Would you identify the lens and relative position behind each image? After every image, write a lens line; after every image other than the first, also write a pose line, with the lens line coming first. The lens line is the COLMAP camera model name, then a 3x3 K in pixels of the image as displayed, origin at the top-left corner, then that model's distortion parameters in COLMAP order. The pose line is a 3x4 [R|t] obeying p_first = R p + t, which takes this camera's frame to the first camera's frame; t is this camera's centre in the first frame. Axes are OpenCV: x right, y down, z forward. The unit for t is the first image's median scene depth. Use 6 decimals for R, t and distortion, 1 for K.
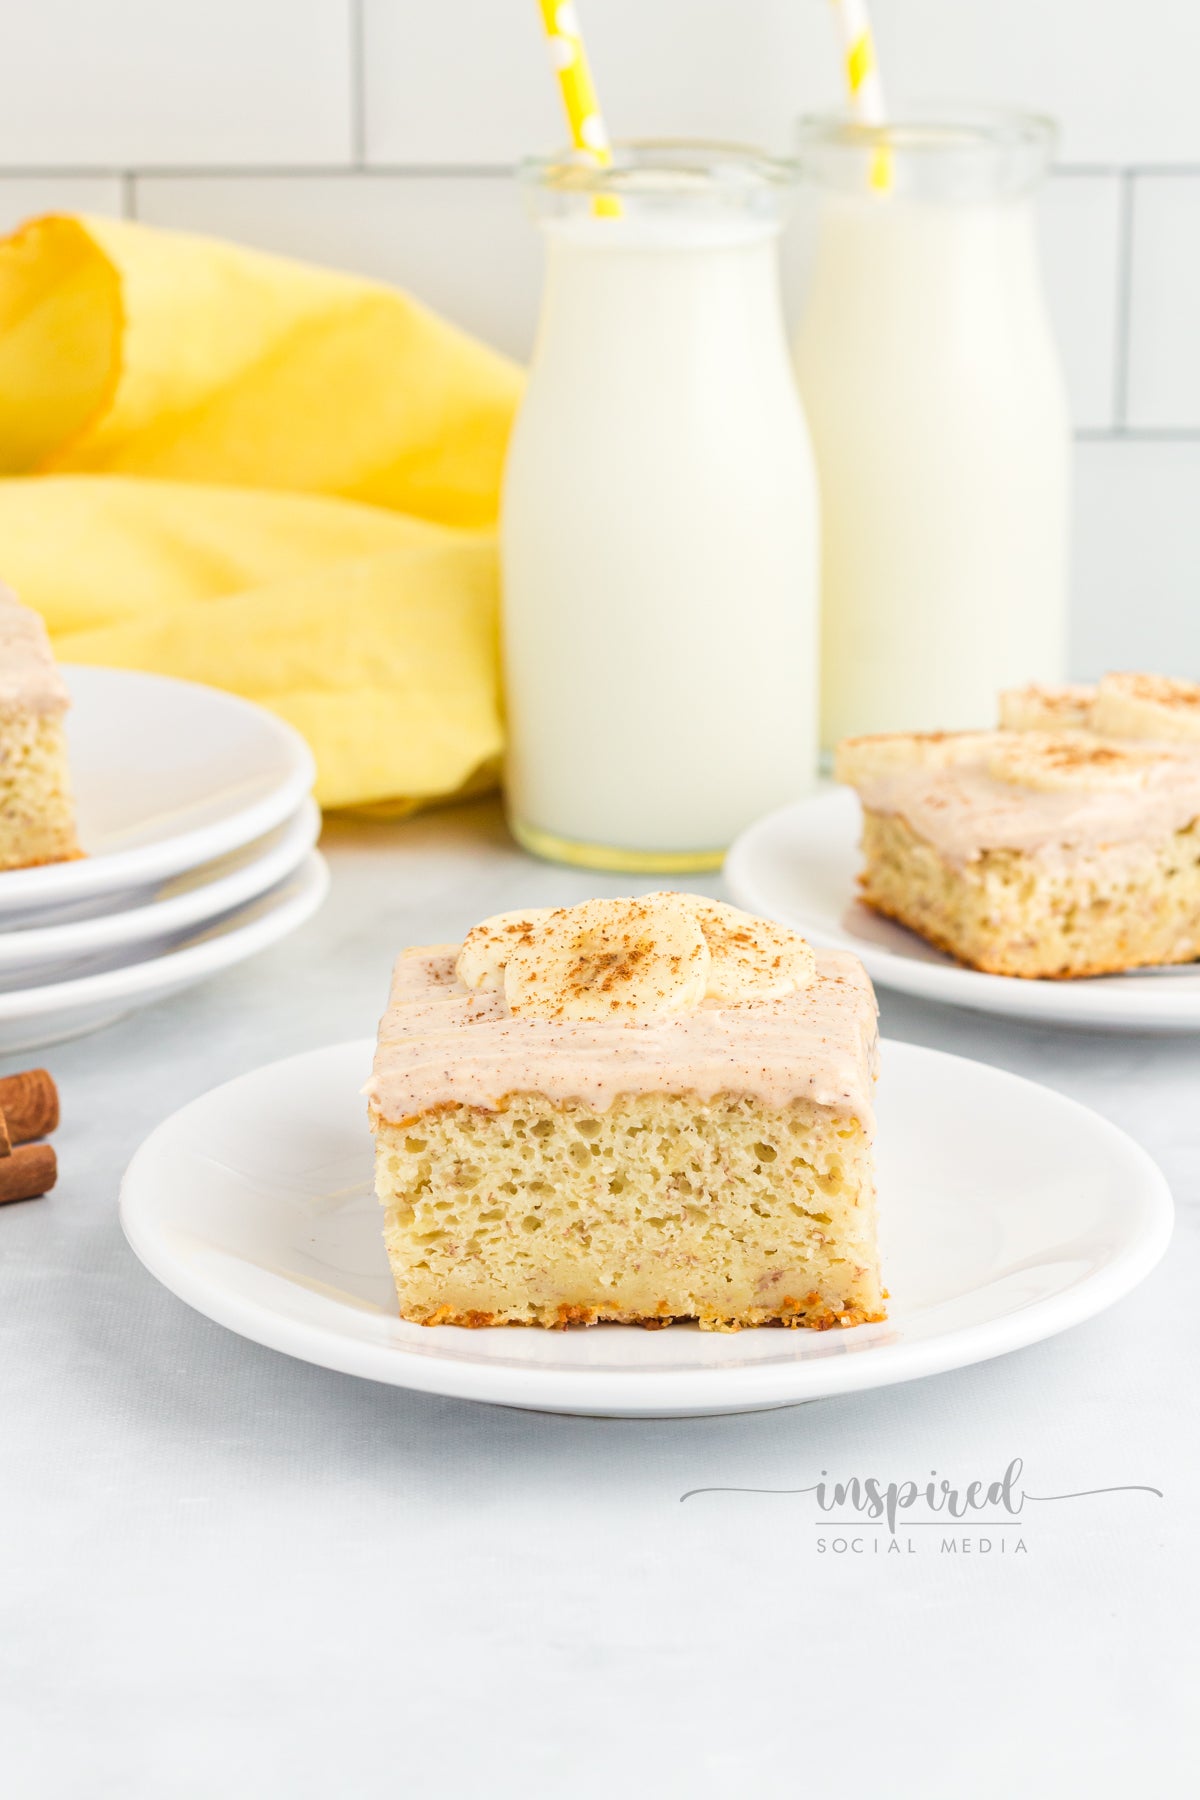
lens RADIAL K [[4900.4, 0, 600.0], [0, 4900.4, 900.0], [0, 0, 1]] dist [0.058438, 0.066867]
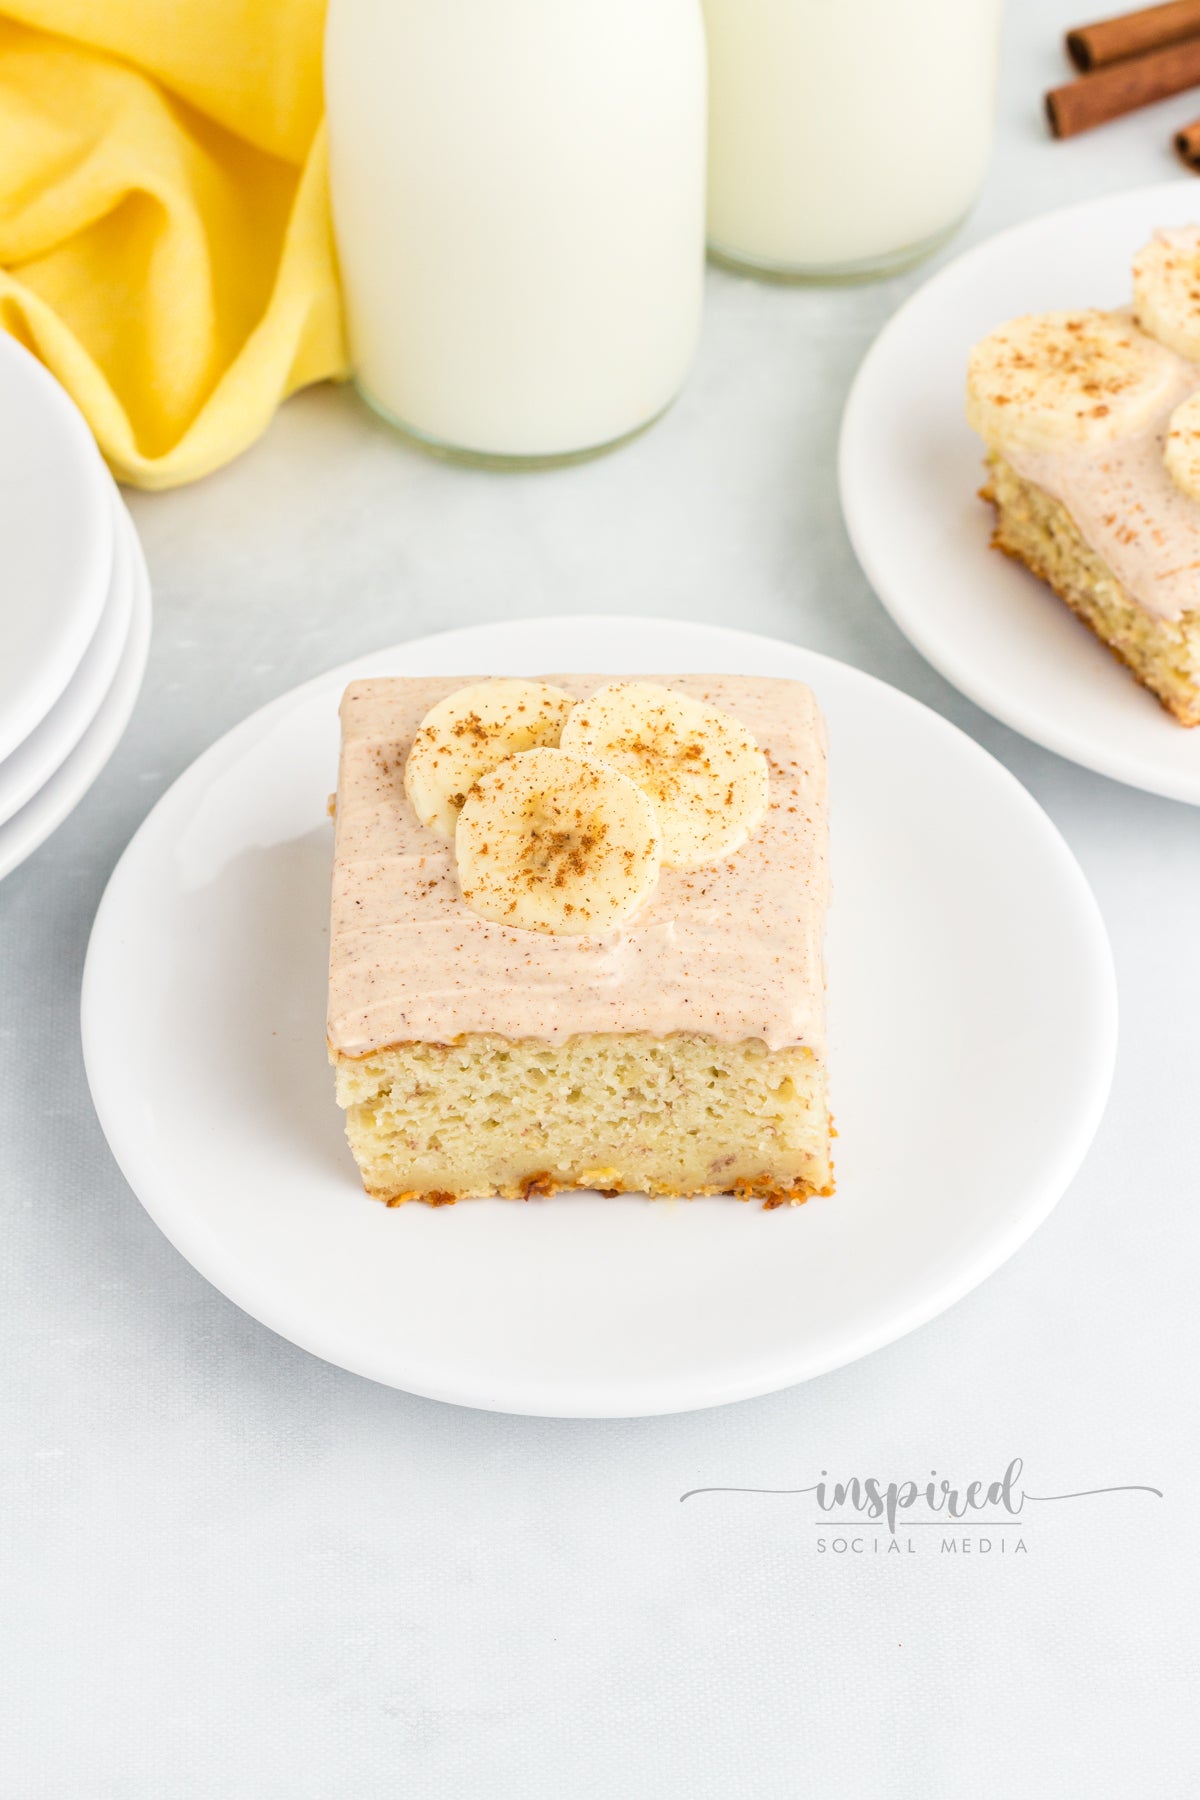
lens RADIAL K [[4900.4, 0, 600.0], [0, 4900.4, 900.0], [0, 0, 1]] dist [0.058438, 0.066867]
pose [[0.999755, -0.018300, 0.012487, -0.002996], [0.008916, 0.848335, 0.529385, -0.515955], [-0.020281, -0.529144, 0.848290, 0.155511]]
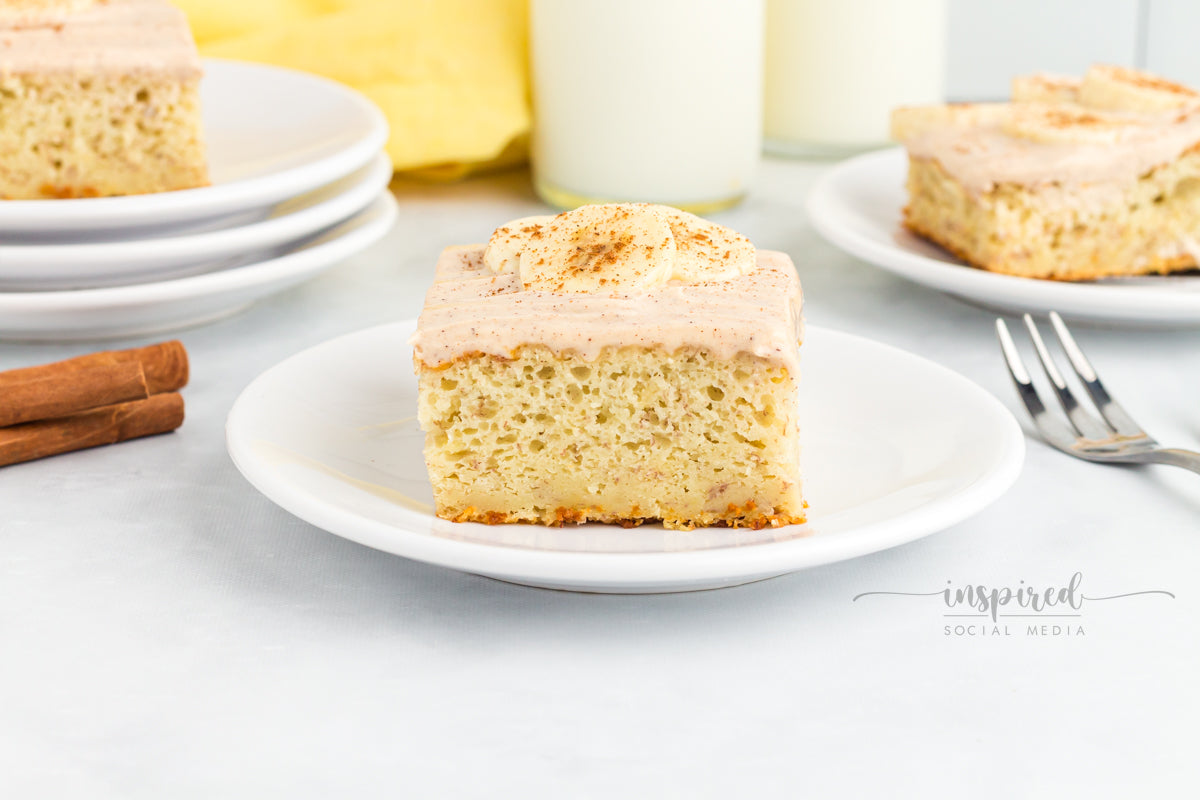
lens RADIAL K [[3266.9, 0, 600.0], [0, 3266.9, 400.0], [0, 0, 1]] dist [0.058438, 0.066867]
pose [[0.999900, 0.013398, -0.004605, 0.006846], [-0.013301, 0.999699, 0.020605, 0.035546], [0.004879, -0.020541, 0.999777, 0.125495]]
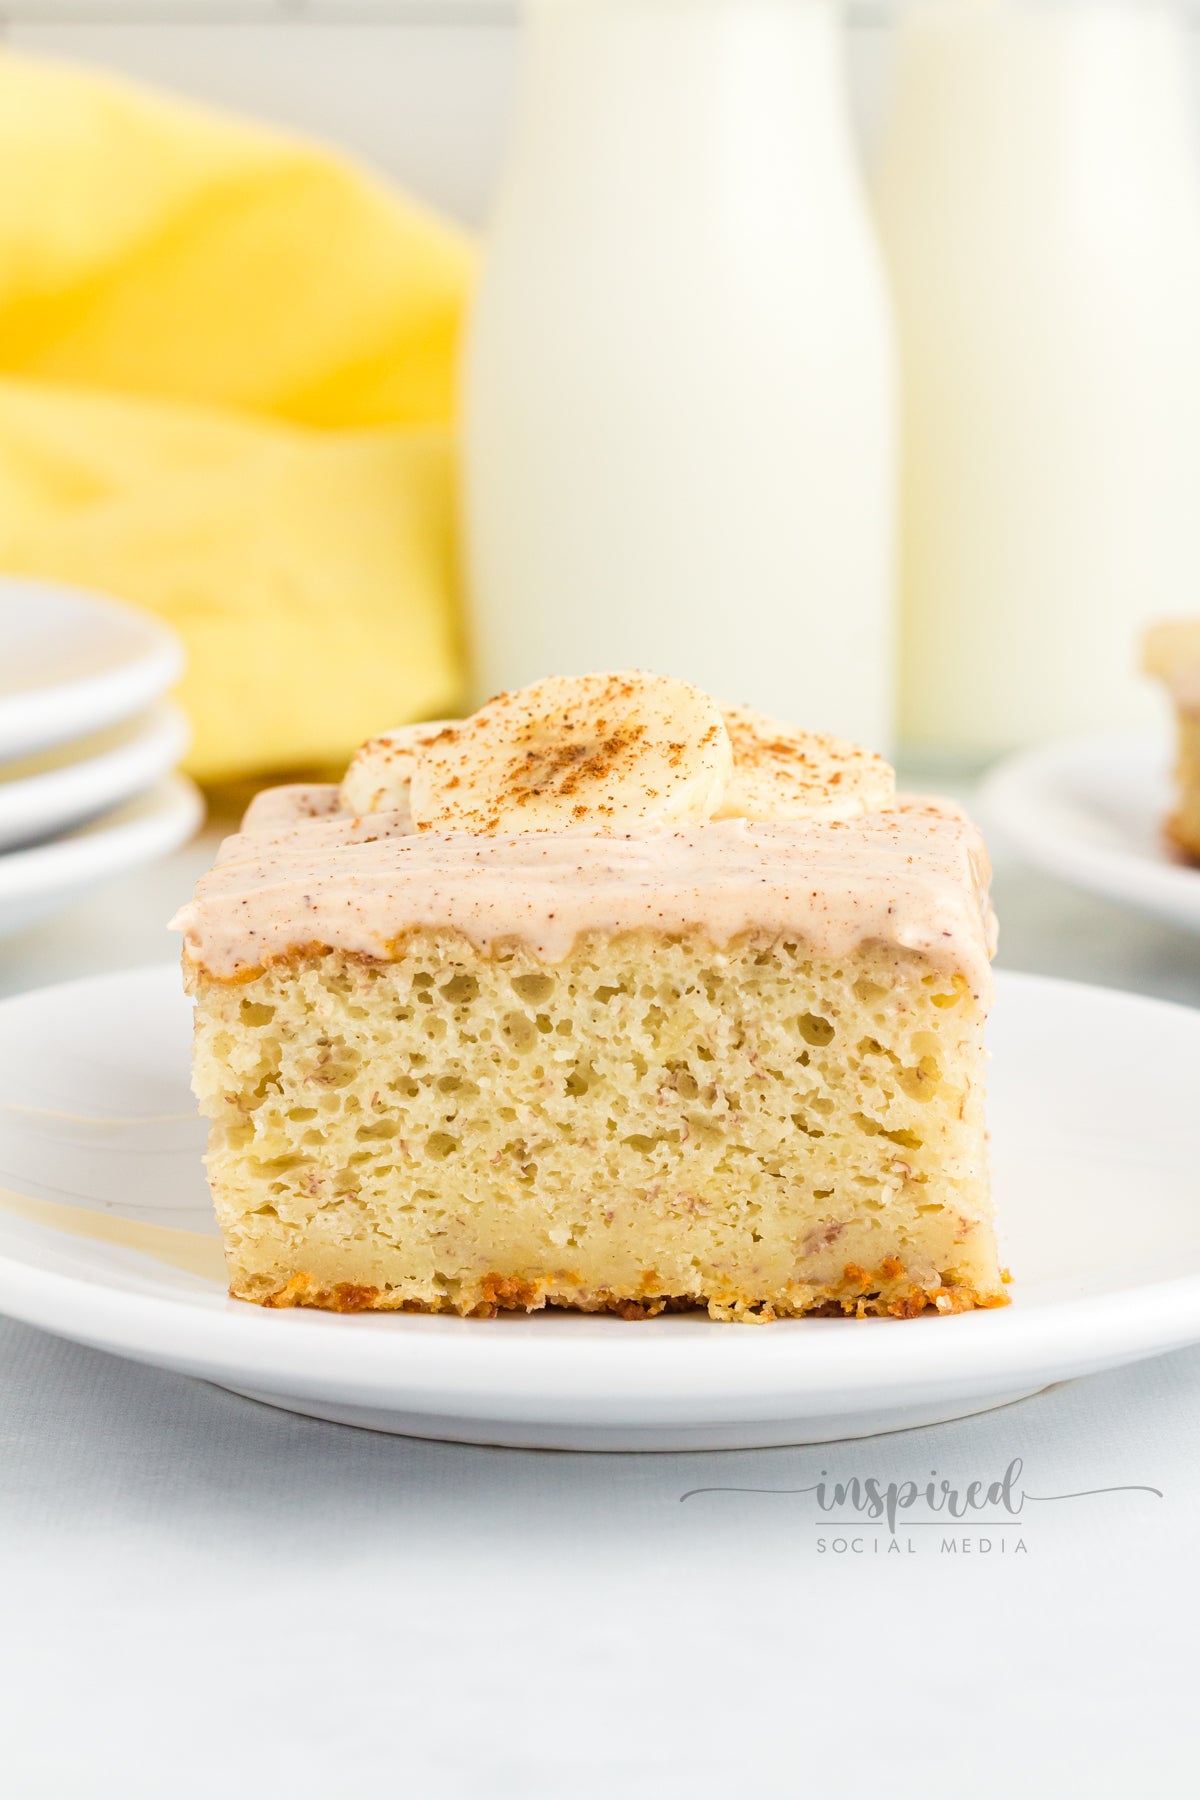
lens RADIAL K [[4900.4, 0, 600.0], [0, 4900.4, 900.0], [0, 0, 1]] dist [0.058438, 0.066867]
pose [[0.999904, 0.008805, -0.010697, 0.012710], [-0.009789, 0.995365, -0.095675, 0.094649], [0.009805, 0.095770, 0.995355, 0.375357]]
